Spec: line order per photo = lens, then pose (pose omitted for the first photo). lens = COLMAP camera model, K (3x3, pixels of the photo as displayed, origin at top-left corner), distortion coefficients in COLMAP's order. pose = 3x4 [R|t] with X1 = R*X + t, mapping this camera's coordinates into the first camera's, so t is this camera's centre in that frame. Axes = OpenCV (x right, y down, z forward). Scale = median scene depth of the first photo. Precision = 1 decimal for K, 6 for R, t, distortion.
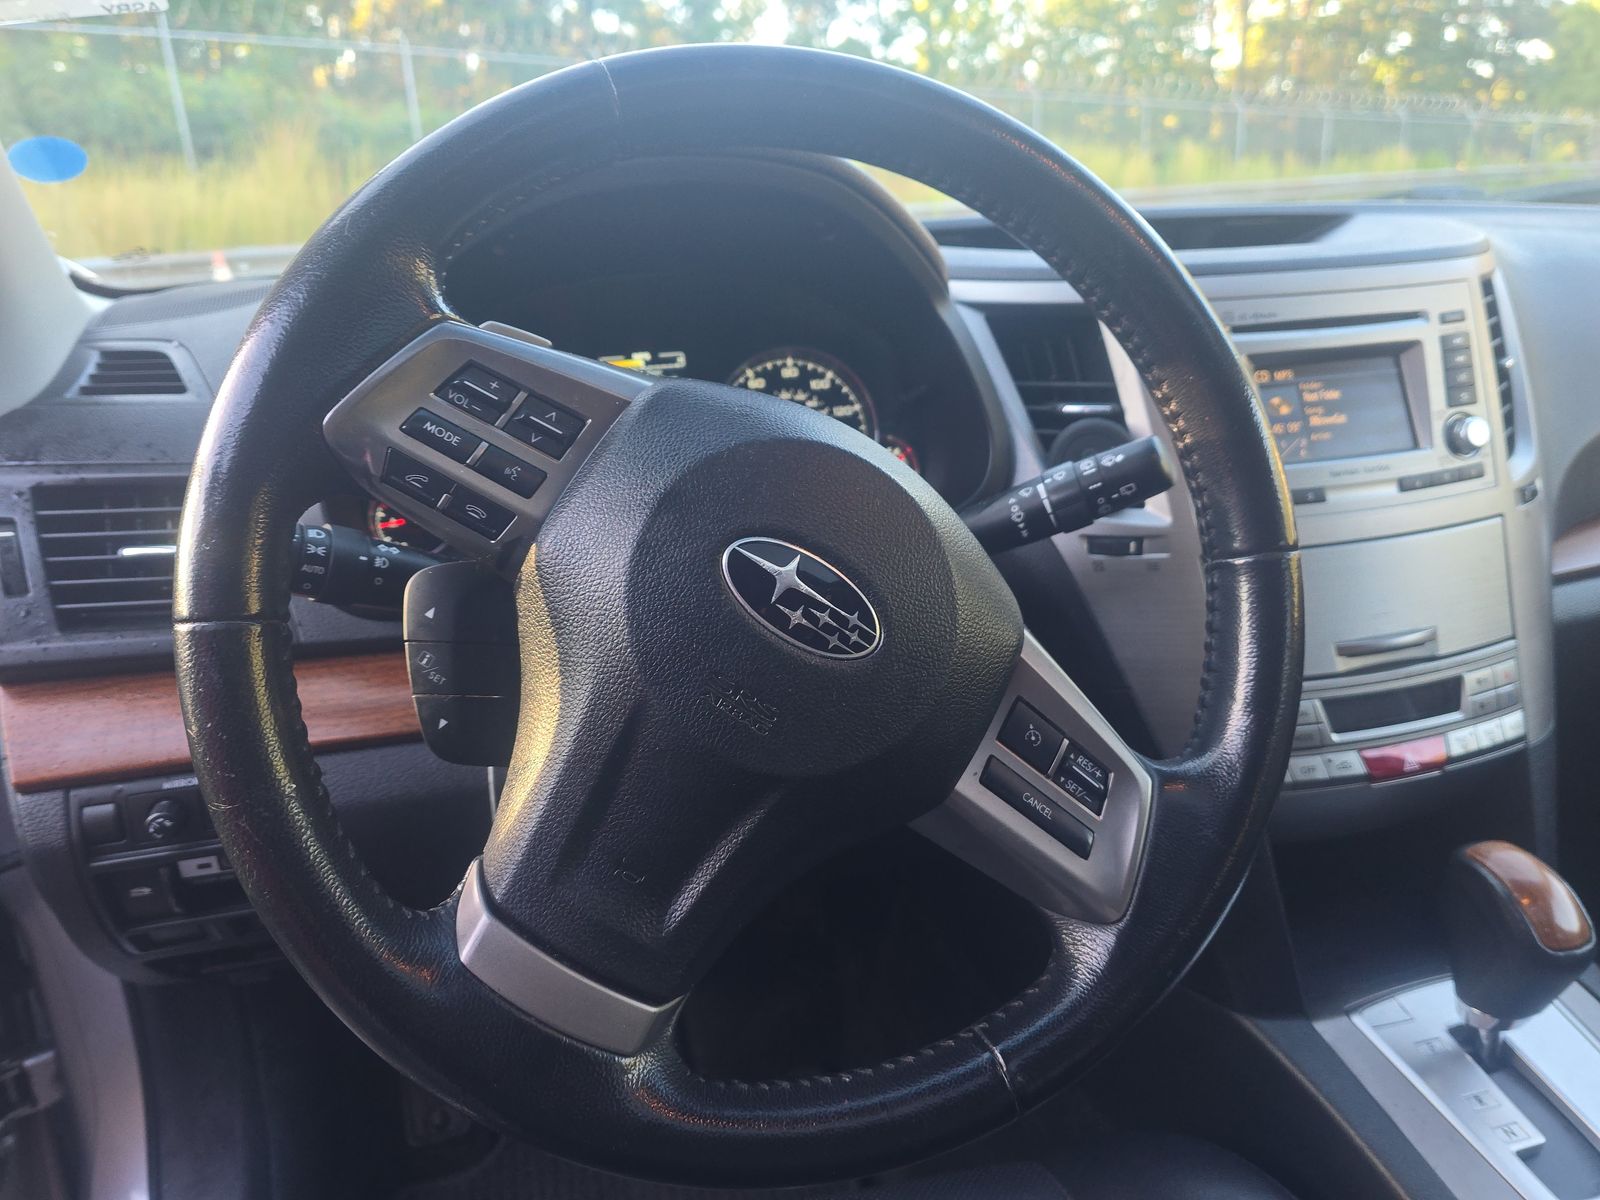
lens RADIAL K [[1088.3, 0, 801.4], [0, 1088.3, 587.8], [0, 0, 1]] dist [-0.007802, -0.003718]
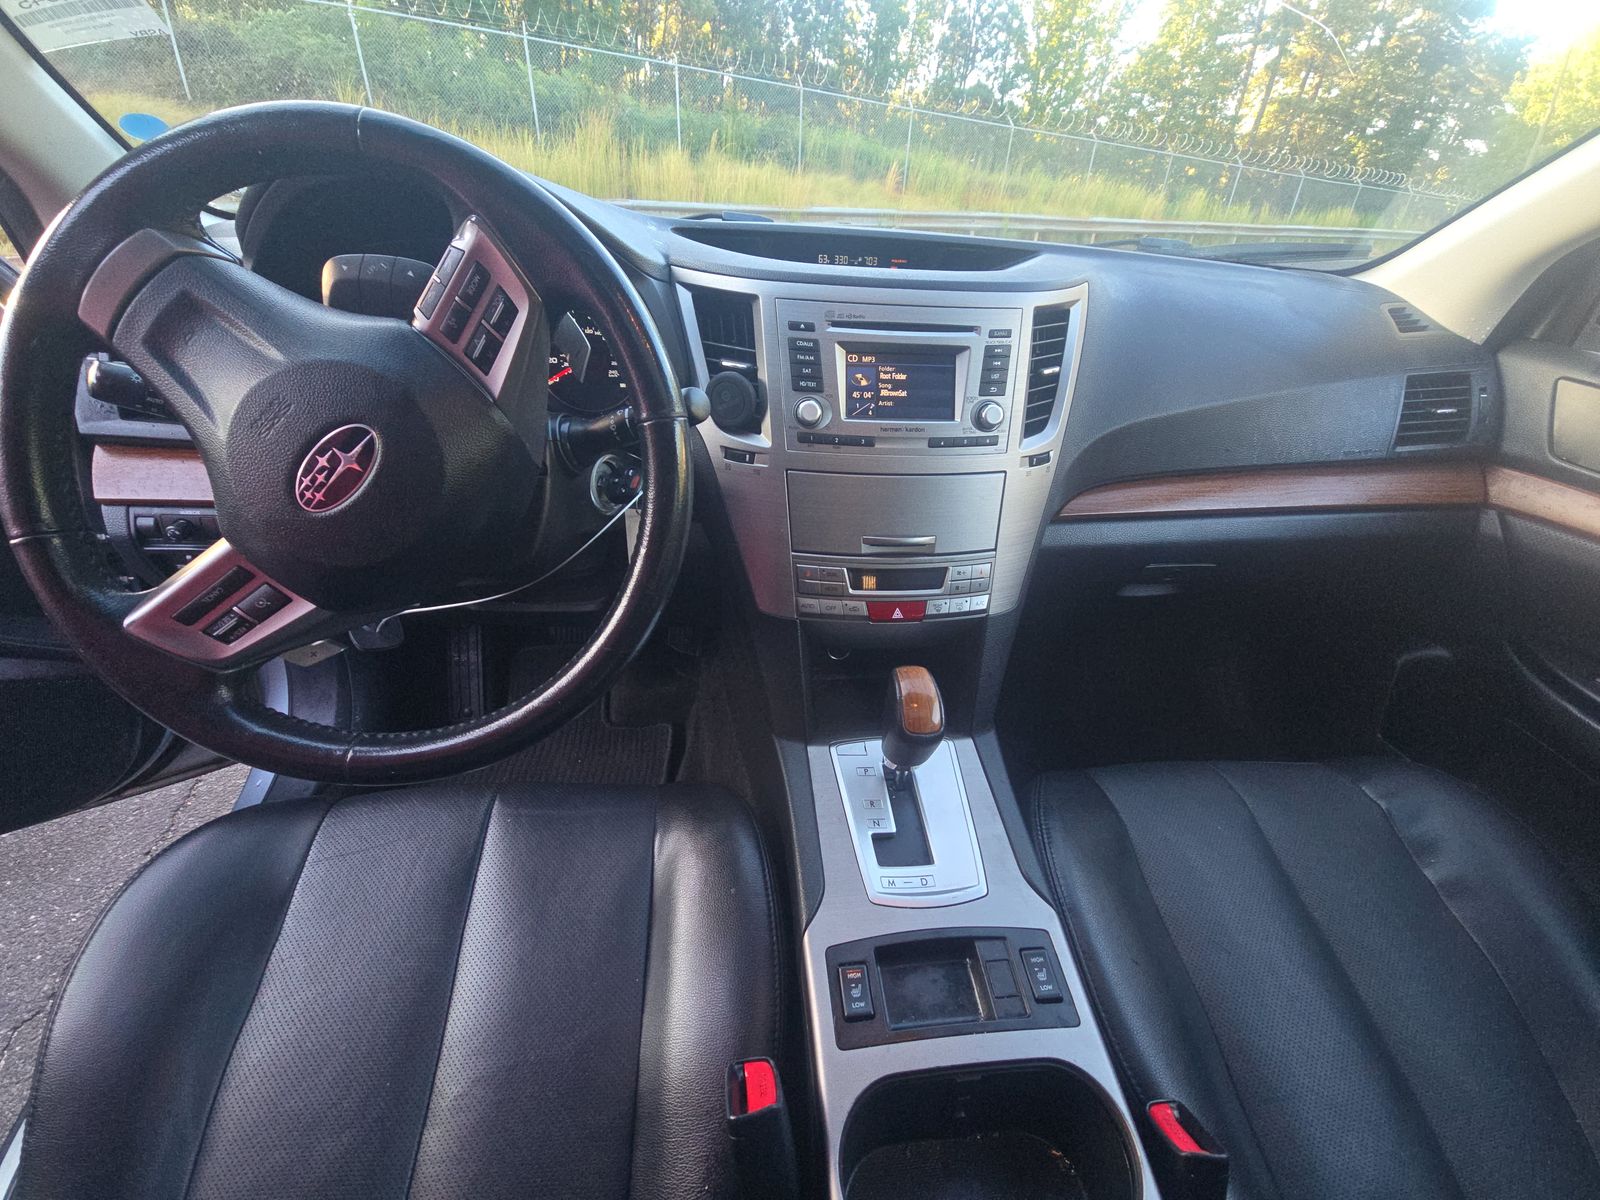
lens RADIAL K [[640.0, 0, 806.6], [0, 640.0, 598.2], [0, 0, 1]] dist [-0.009420, -0.001175]
pose [[0.982552, 0.164379, -0.087013, 0.477057], [-0.141242, 0.963849, 0.225932, -0.059391], [0.121006, -0.209700, 0.970249, 0.038174]]
